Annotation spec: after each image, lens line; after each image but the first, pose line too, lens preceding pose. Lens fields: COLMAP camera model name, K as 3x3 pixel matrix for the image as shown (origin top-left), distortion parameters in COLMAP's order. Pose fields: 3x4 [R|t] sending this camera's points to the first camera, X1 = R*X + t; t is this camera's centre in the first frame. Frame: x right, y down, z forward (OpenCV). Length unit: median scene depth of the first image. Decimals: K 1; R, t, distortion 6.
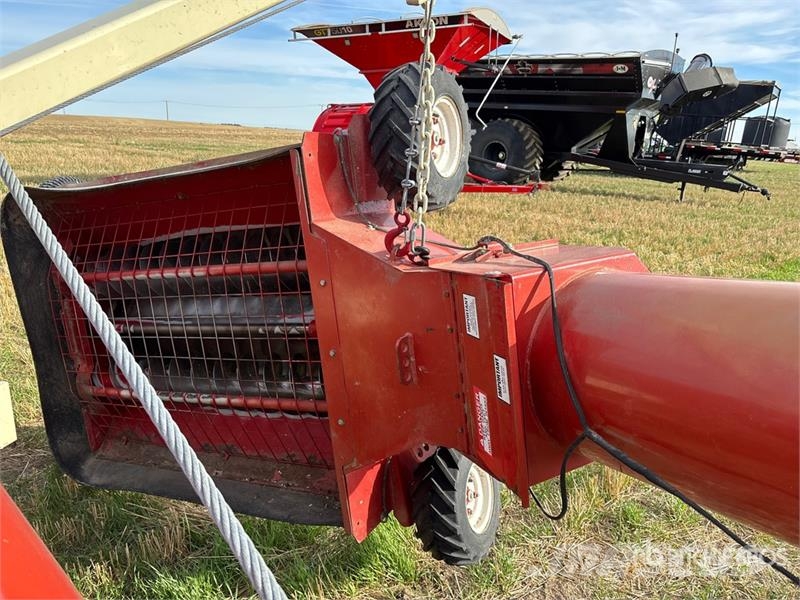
lens RADIAL K [[588.1, 0, 403.4], [0, 588.1, 291.7], [0, 0, 1]] dist [0.047482, -0.063821]
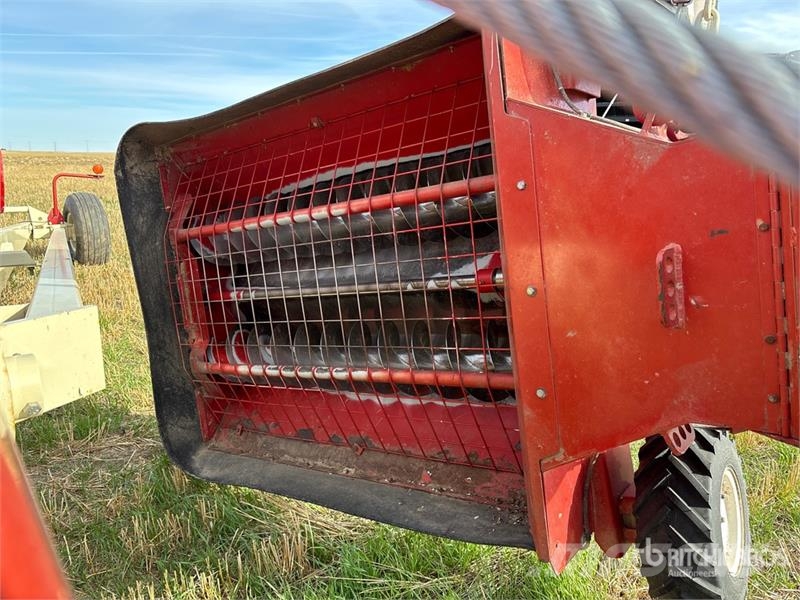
lens RADIAL K [[588.1, 0, 414.2], [0, 588.1, 289.9], [0, 0, 1]] dist [0.047482, -0.063821]
pose [[0.988321, 0.013050, -0.151828, -0.111658], [-0.020962, 0.998497, -0.050630, 0.103787], [0.150939, 0.053221, 0.987109, 0.218093]]
